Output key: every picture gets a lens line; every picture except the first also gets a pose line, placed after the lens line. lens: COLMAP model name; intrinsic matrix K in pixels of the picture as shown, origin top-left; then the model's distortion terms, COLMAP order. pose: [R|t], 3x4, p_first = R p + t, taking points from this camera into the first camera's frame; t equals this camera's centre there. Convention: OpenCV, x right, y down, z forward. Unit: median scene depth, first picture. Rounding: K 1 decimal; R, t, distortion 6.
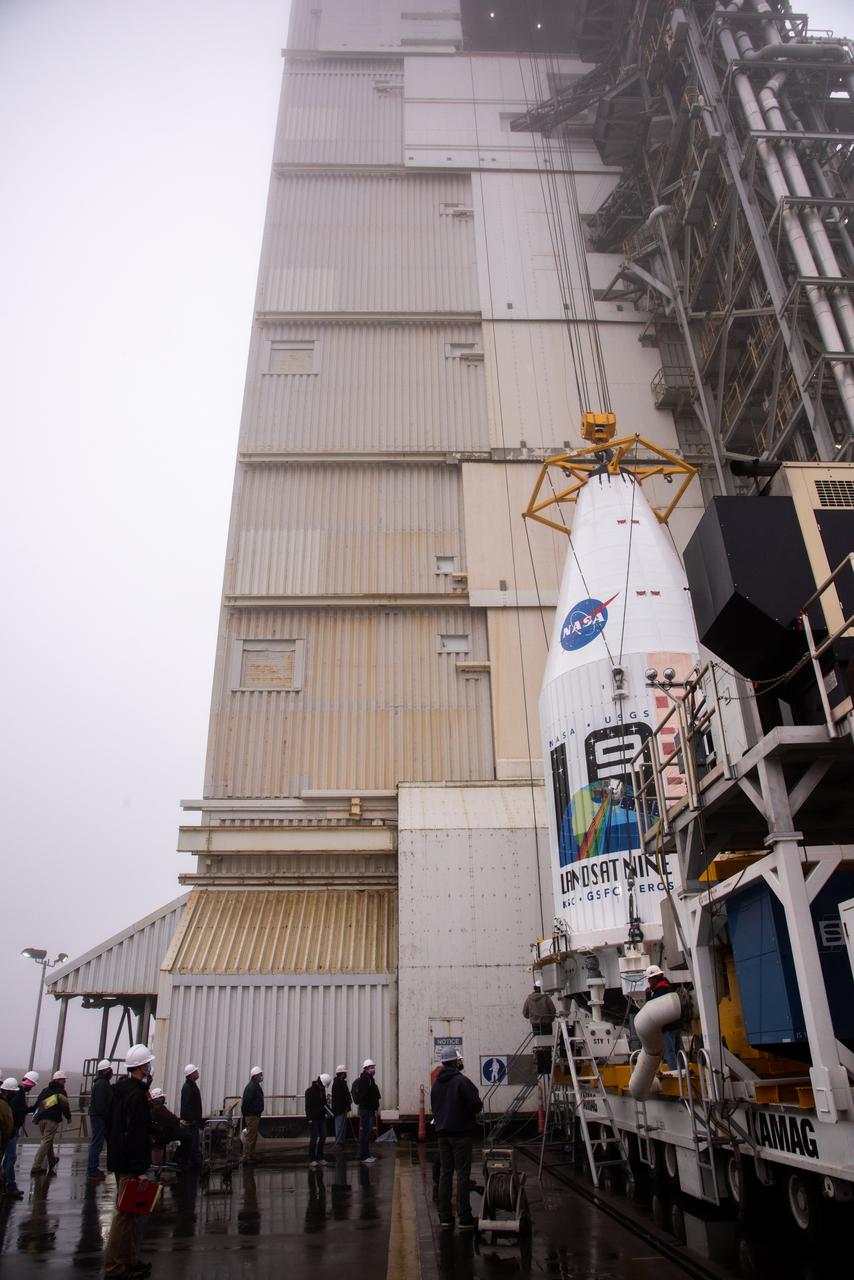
lens RADIAL K [[864.5, 0, 427.0], [0, 864.5, 640.0], [0, 0, 1]] dist [-0.121974, 0.062572]
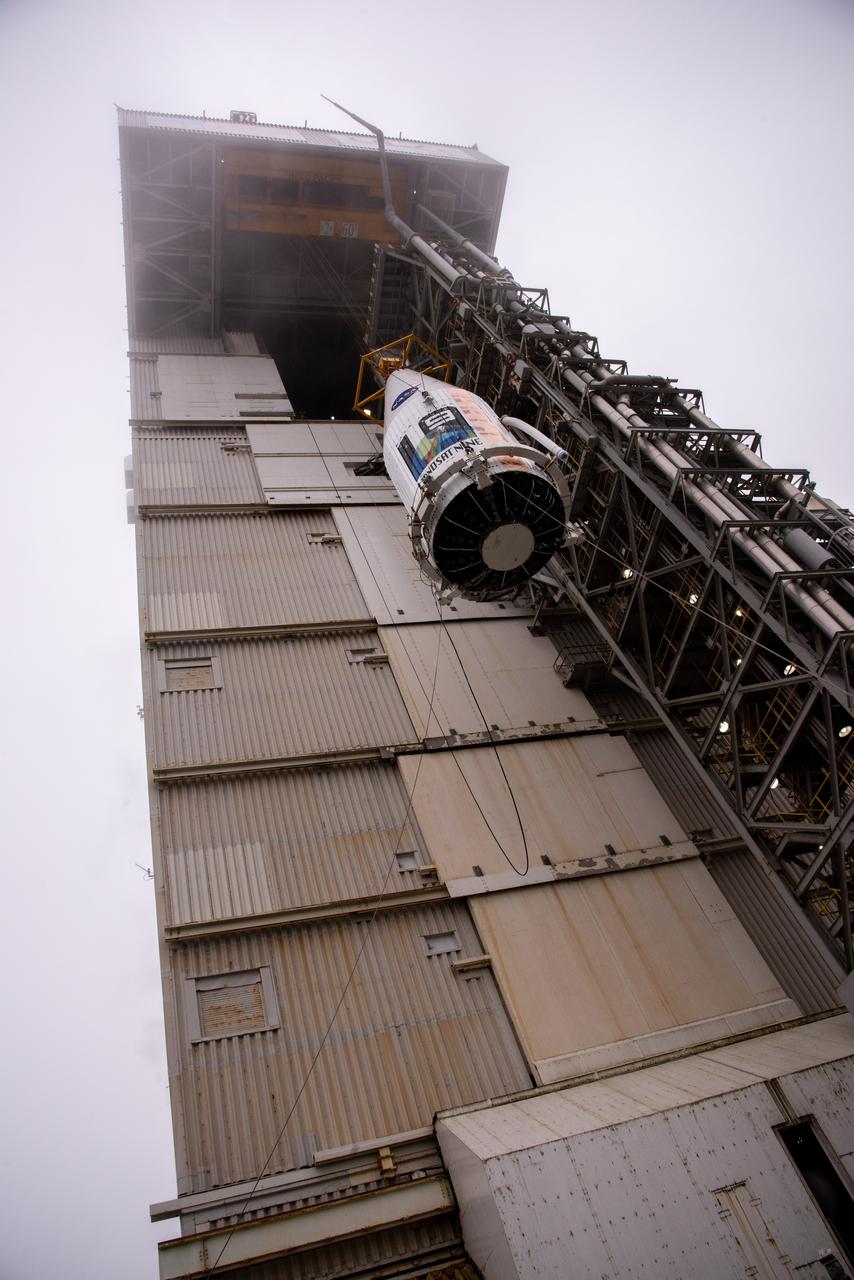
lens RADIAL K [[864.5, 0, 427.0], [0, 864.5, 640.0], [0, 0, 1]] dist [-0.121974, 0.062572]
pose [[0.958260, -0.071362, 0.276849, -0.197418], [0.180867, 0.901259, -0.393724, 0.063746], [-0.221415, 0.427363, 0.876548, 0.112888]]
